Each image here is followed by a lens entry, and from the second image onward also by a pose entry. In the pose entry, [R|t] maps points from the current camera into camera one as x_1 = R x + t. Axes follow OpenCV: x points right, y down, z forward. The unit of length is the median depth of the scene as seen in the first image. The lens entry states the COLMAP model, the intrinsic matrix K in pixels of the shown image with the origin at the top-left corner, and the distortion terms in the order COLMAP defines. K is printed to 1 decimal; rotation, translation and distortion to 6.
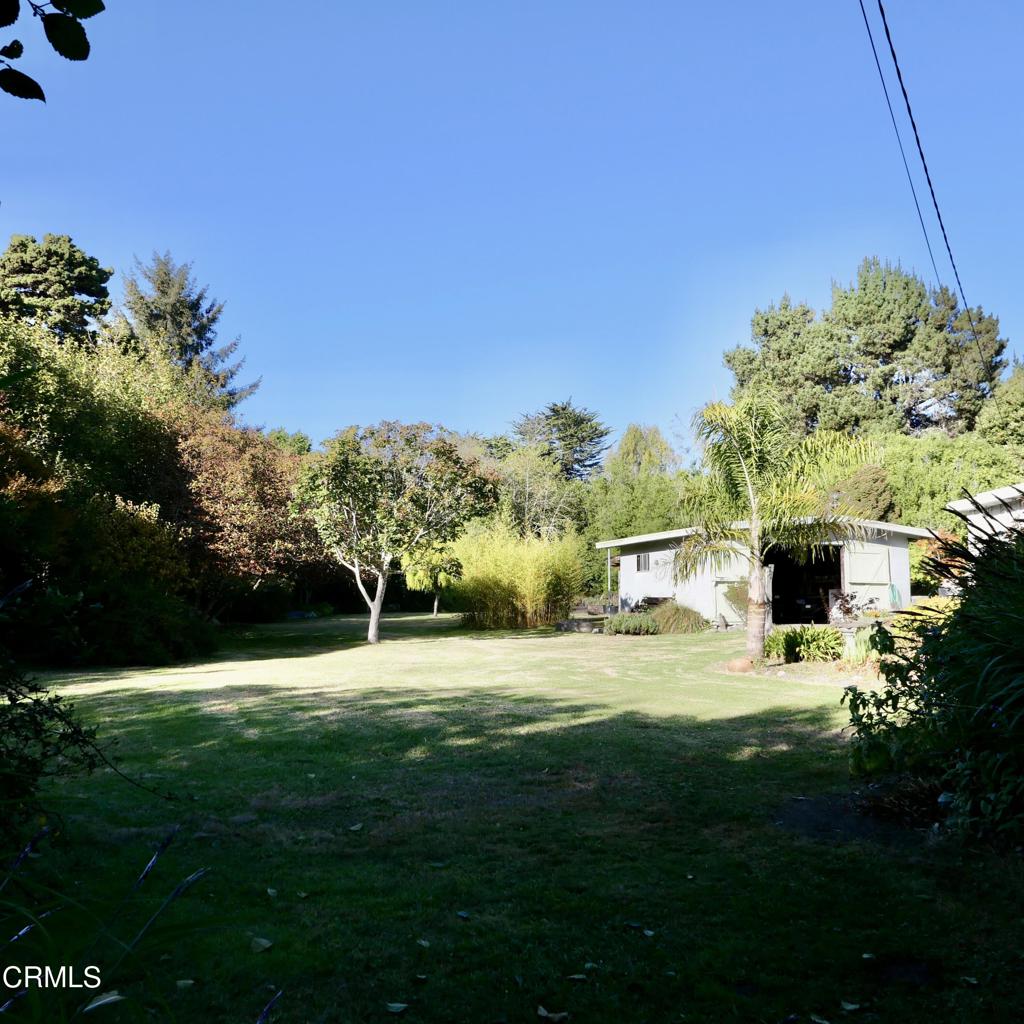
lens RADIAL K [[987.6, 0, 514.3], [0, 987.6, 489.9], [0, 0, 1]] dist [-0.003036, -0.008200]
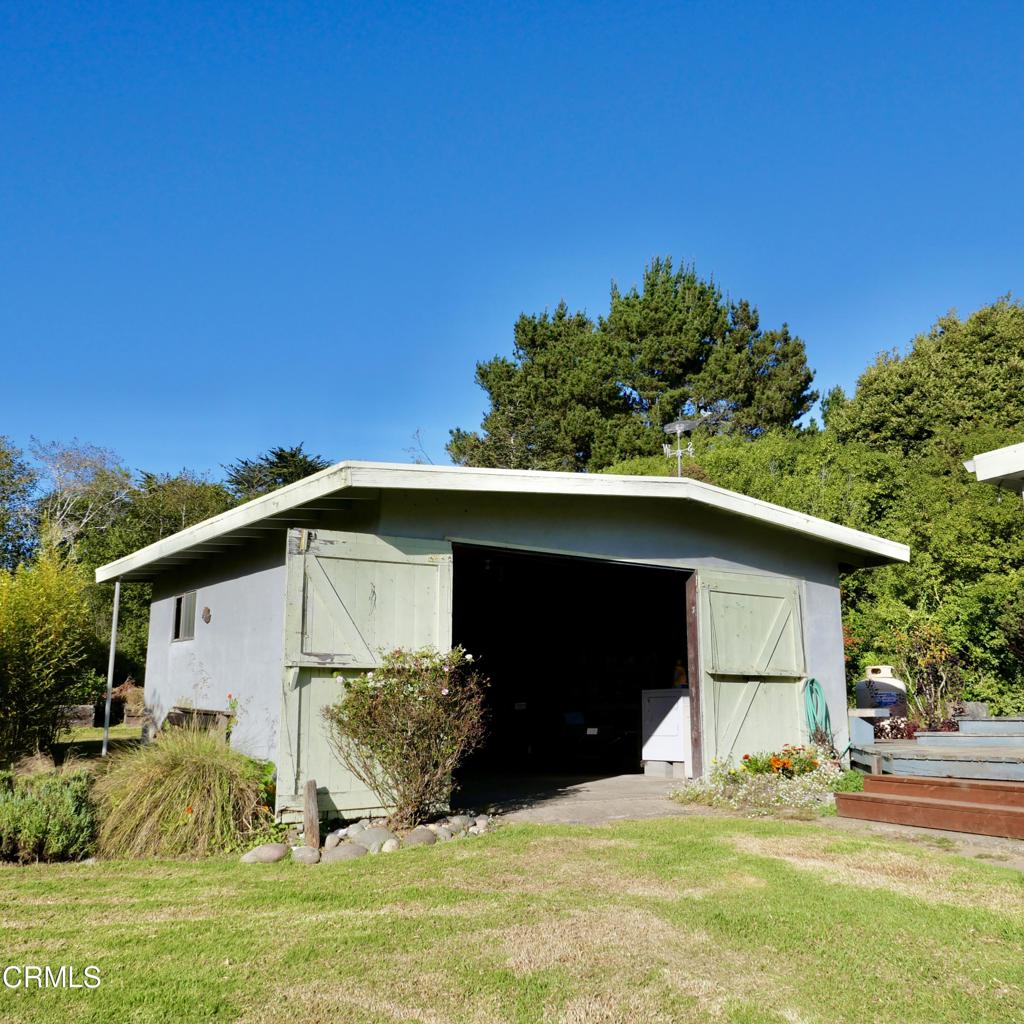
lens RADIAL K [[987.6, 0, 514.3], [0, 987.6, 489.9], [0, 0, 1]] dist [-0.003036, -0.008200]
pose [[0.972449, 0.048126, 0.228093, 0.077662], [-0.028748, 0.995747, -0.087533, 0.025502], [-0.231336, 0.078564, 0.969697, 0.277946]]
